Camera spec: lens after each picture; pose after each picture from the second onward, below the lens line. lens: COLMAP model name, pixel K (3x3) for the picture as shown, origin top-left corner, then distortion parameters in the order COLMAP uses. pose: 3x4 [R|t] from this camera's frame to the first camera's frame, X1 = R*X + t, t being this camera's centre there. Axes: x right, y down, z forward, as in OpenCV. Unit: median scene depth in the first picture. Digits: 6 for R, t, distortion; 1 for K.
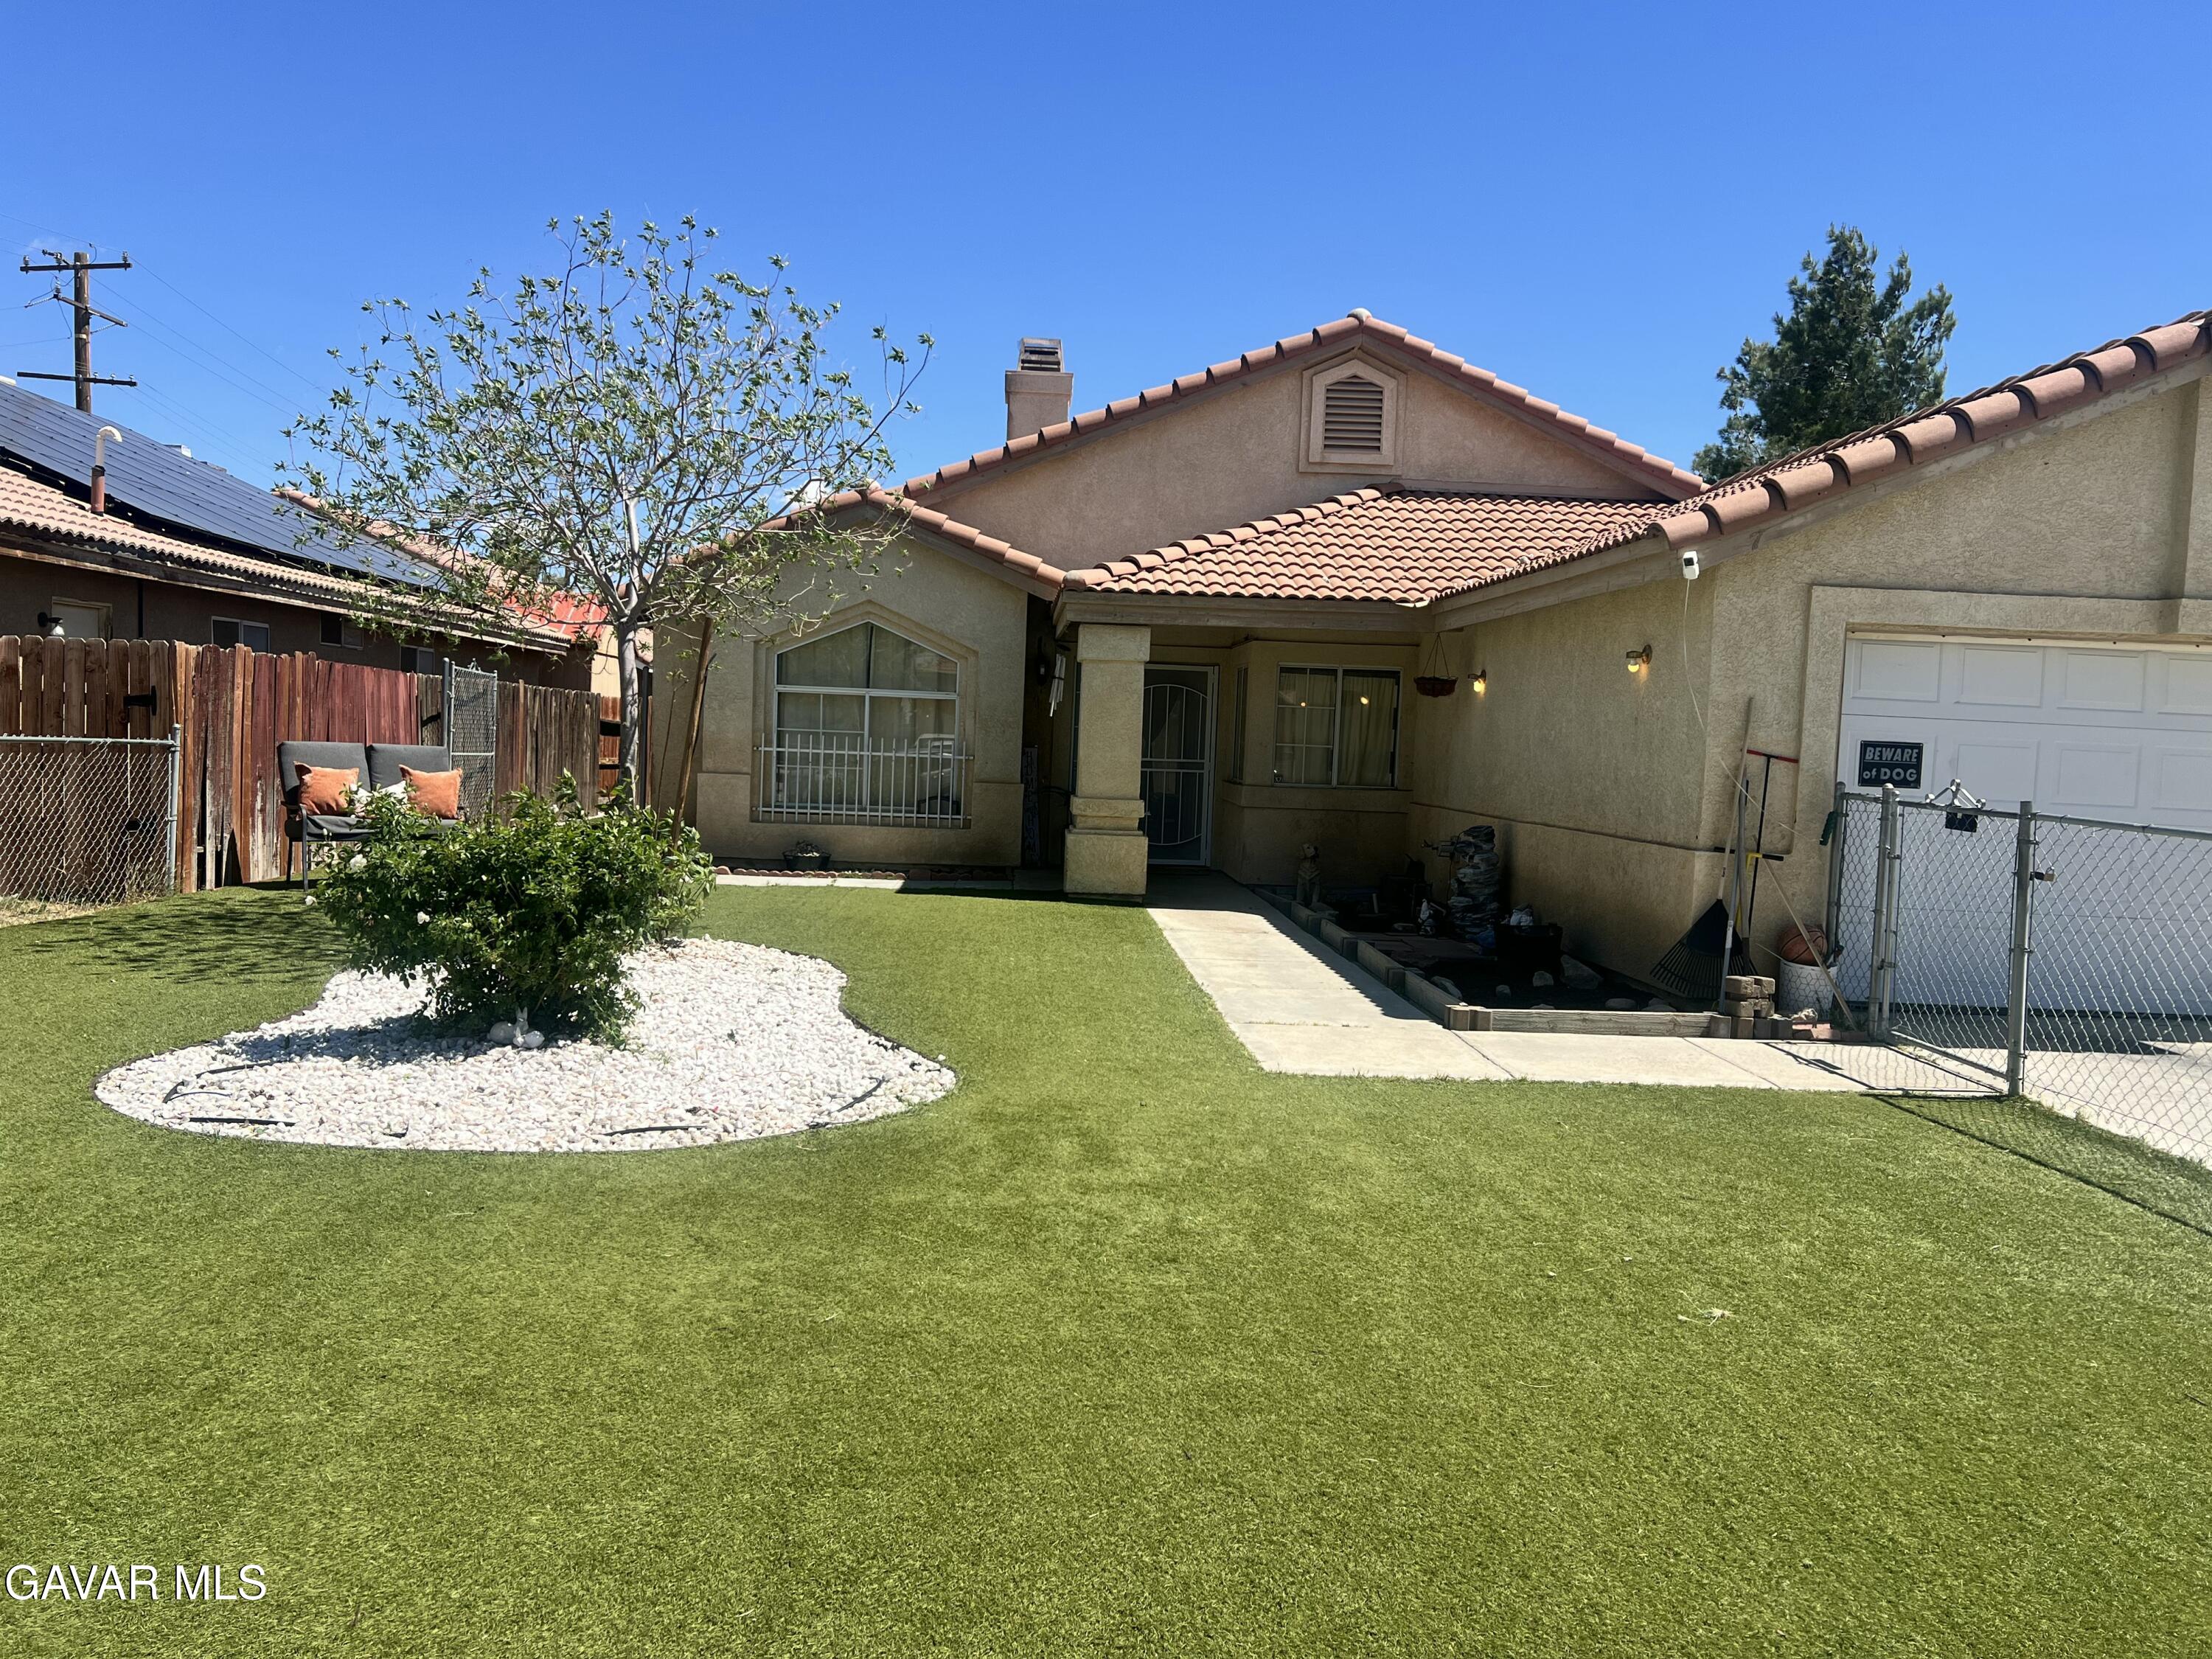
lens RADIAL K [[1663.8, 0, 1118.6], [0, 1663.8, 824.4], [0, 0, 1]] dist [0.056190, -0.070968]
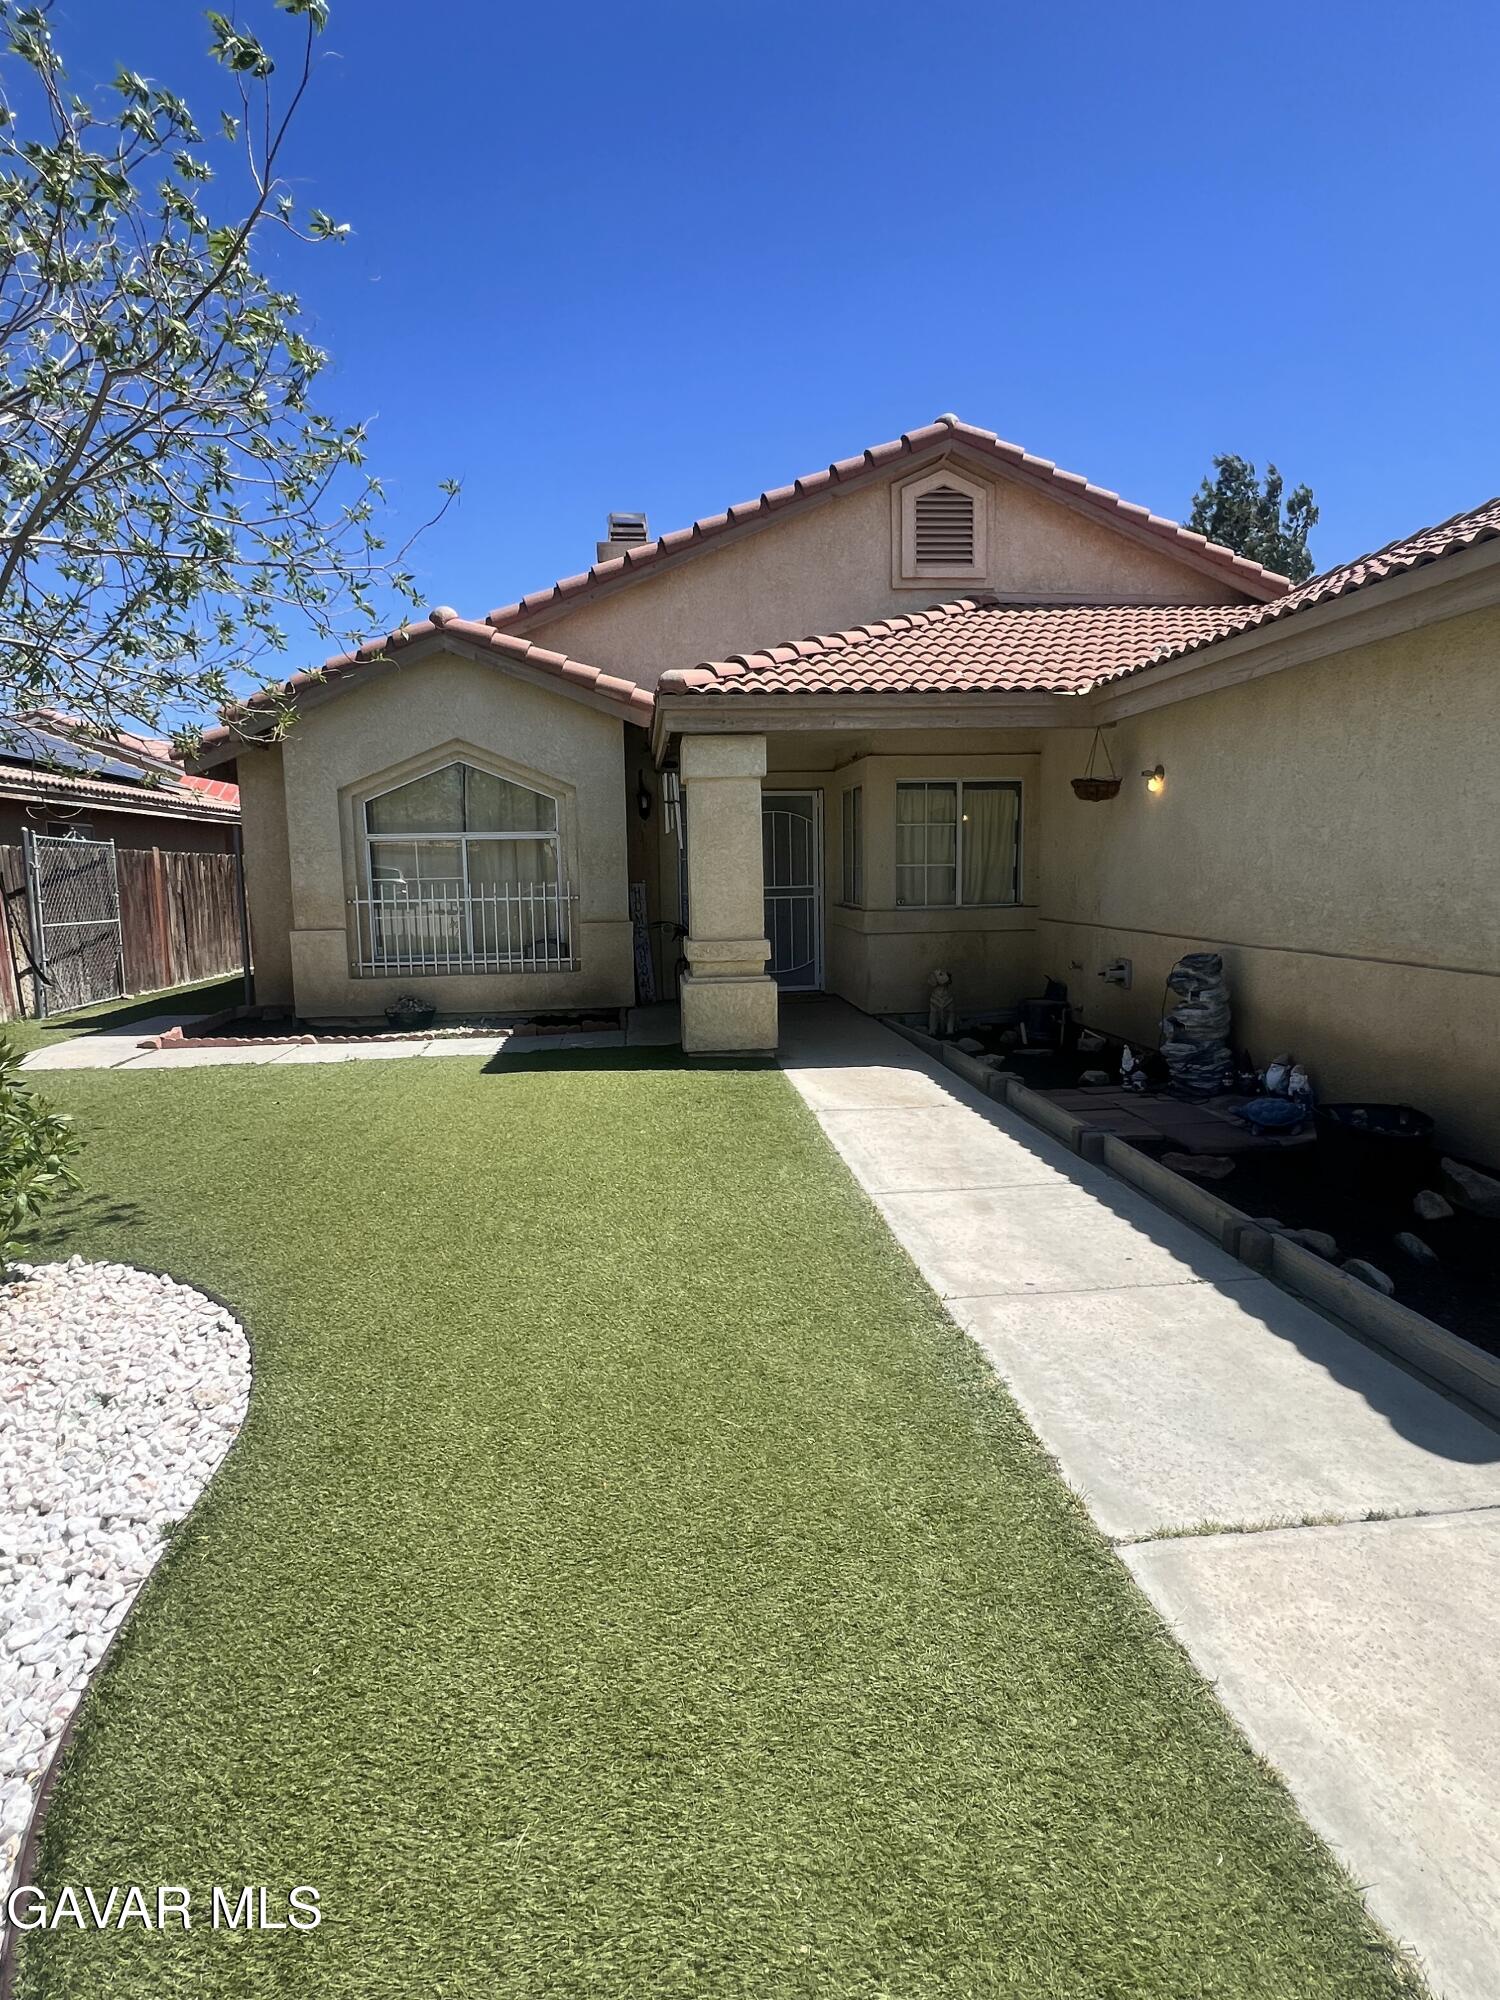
lens RADIAL K [[1017.0, 0, 764.7], [0, 1017.0, 988.8], [0, 0, 1]] dist [-0.009109, -0.000559]
pose [[0.996632, -0.063578, 0.051783, -0.018074], [0.059879, 0.995742, 0.070093, -0.029118], [-0.056019, -0.066756, 0.996195, 0.521986]]
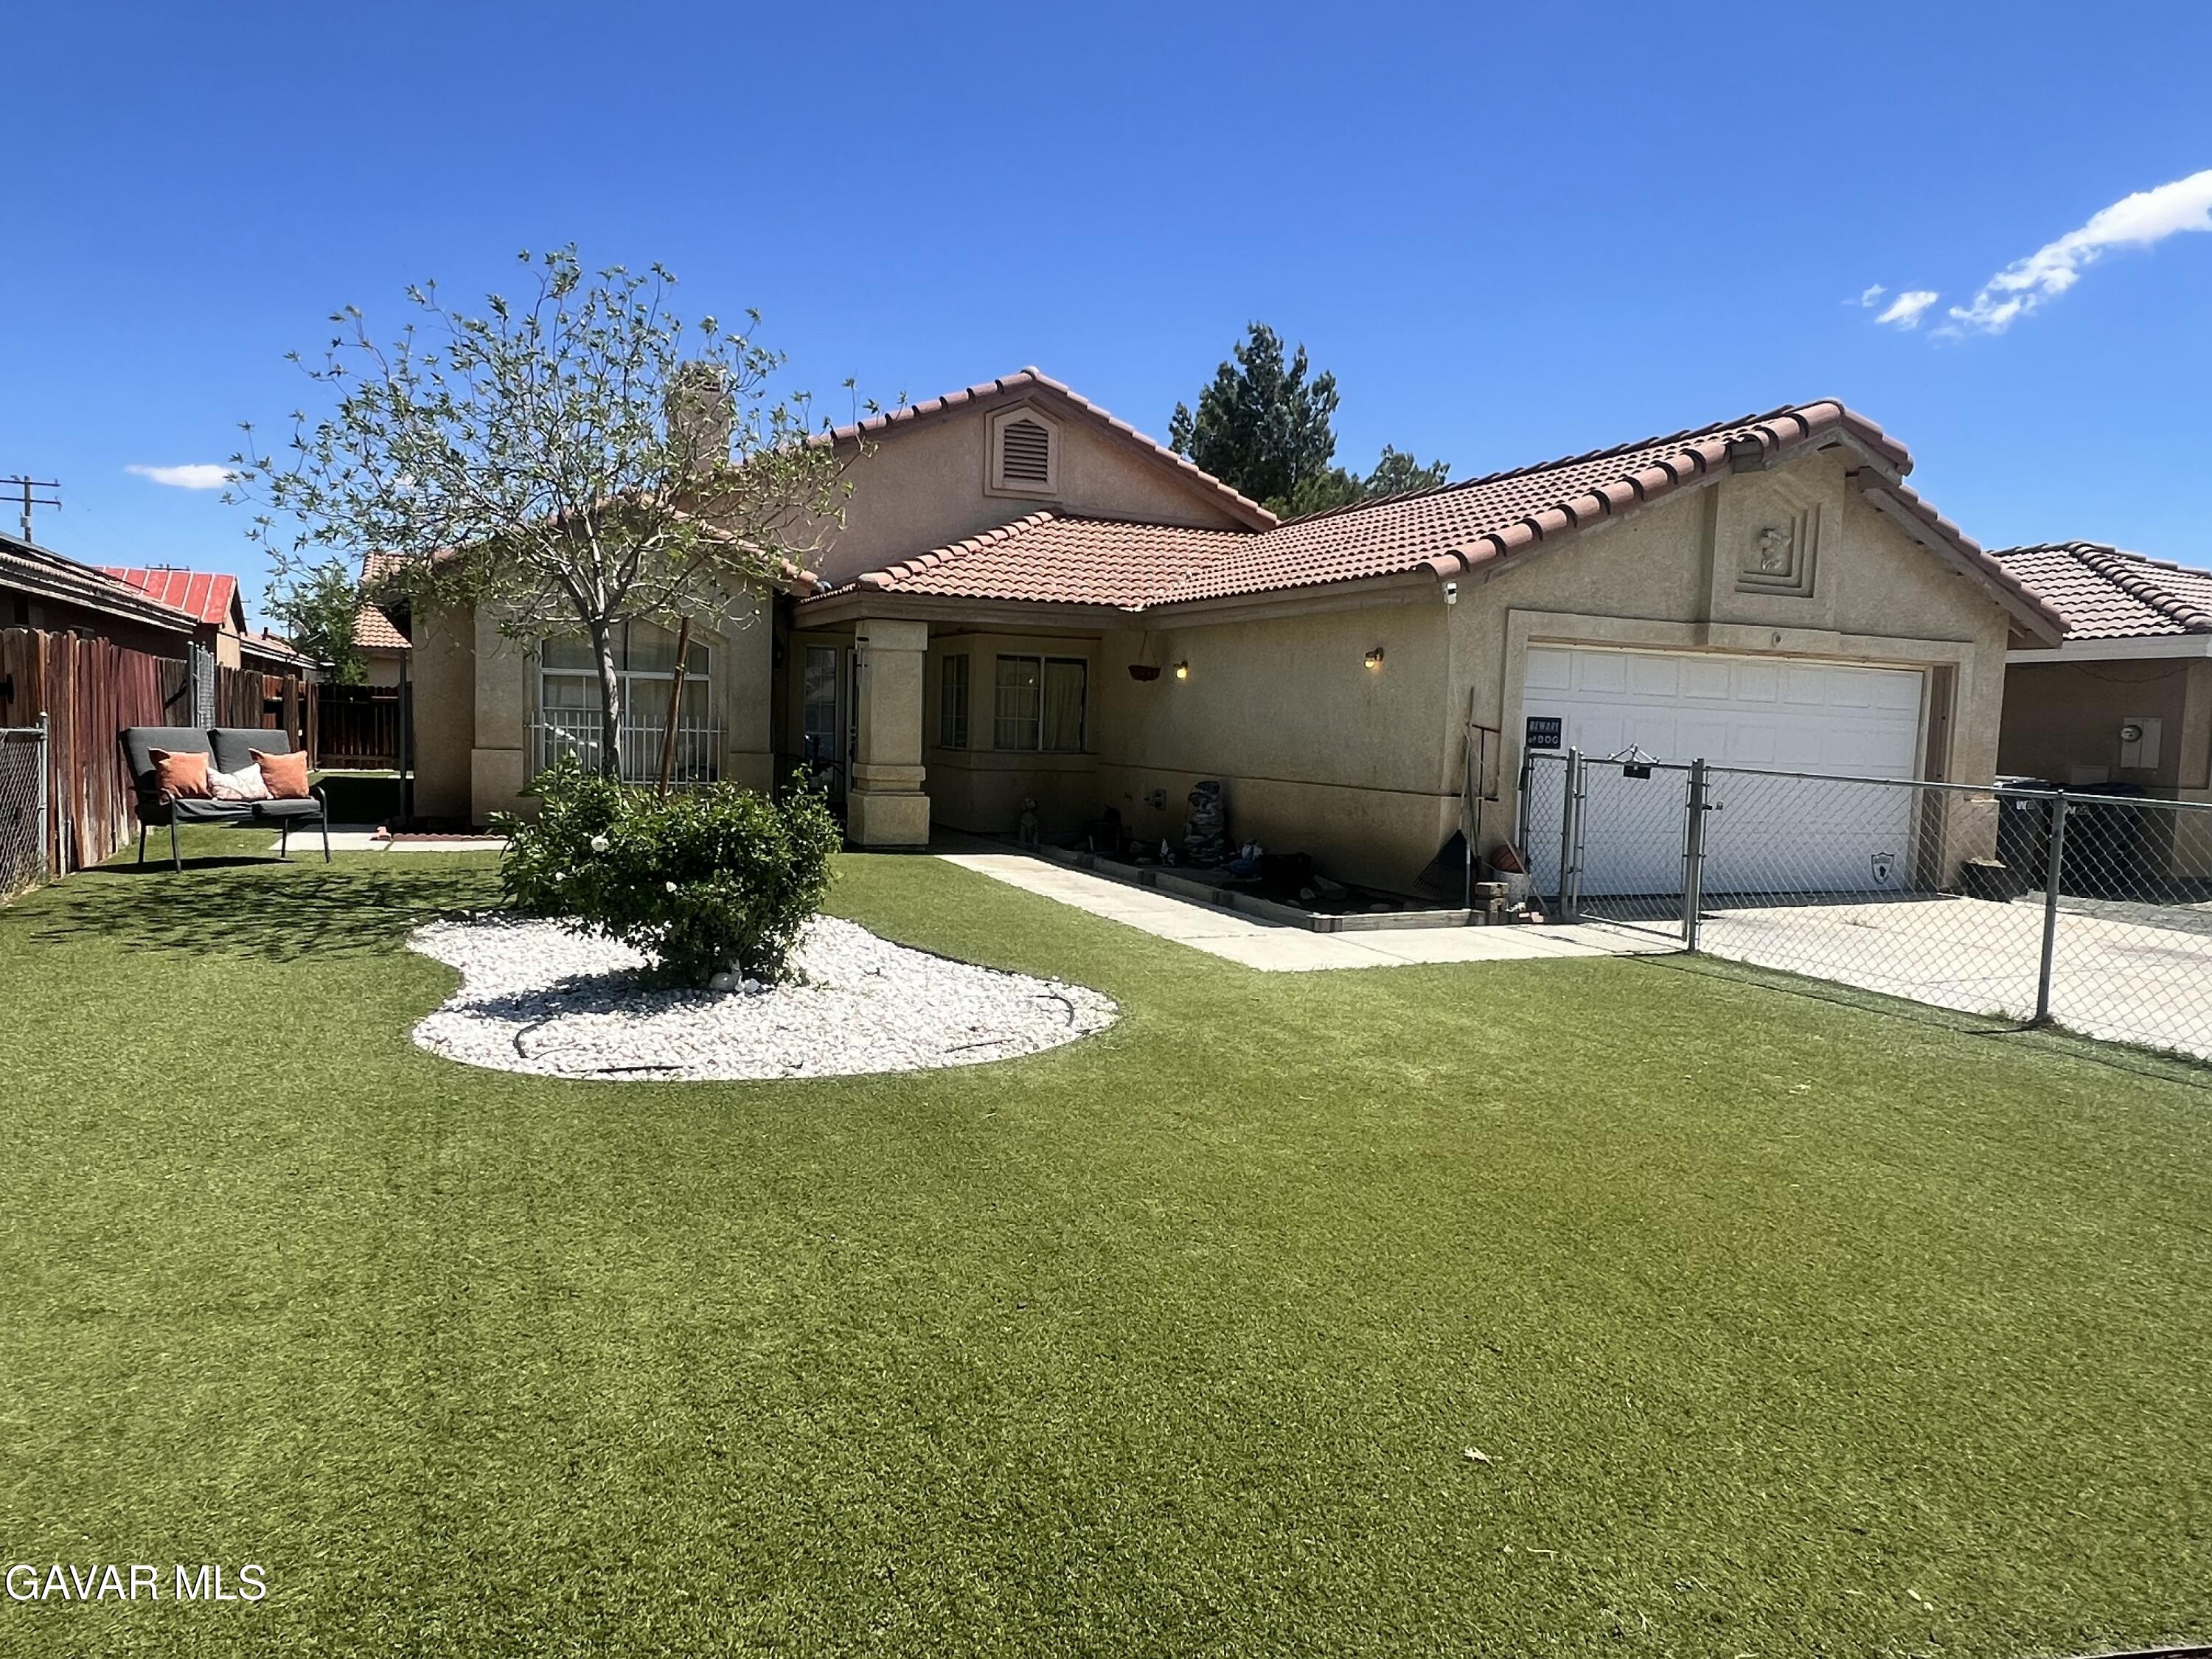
lens RADIAL K [[1407.6, 0, 1090.4], [0, 1407.6, 831.4], [0, 0, 1]] dist [0.000855, -0.006941]
pose [[0.935026, -0.036833, 0.352661, -0.258771], [0.023385, 0.998830, 0.042318, -0.008598], [-0.353807, -0.031321, 0.934794, -0.002164]]
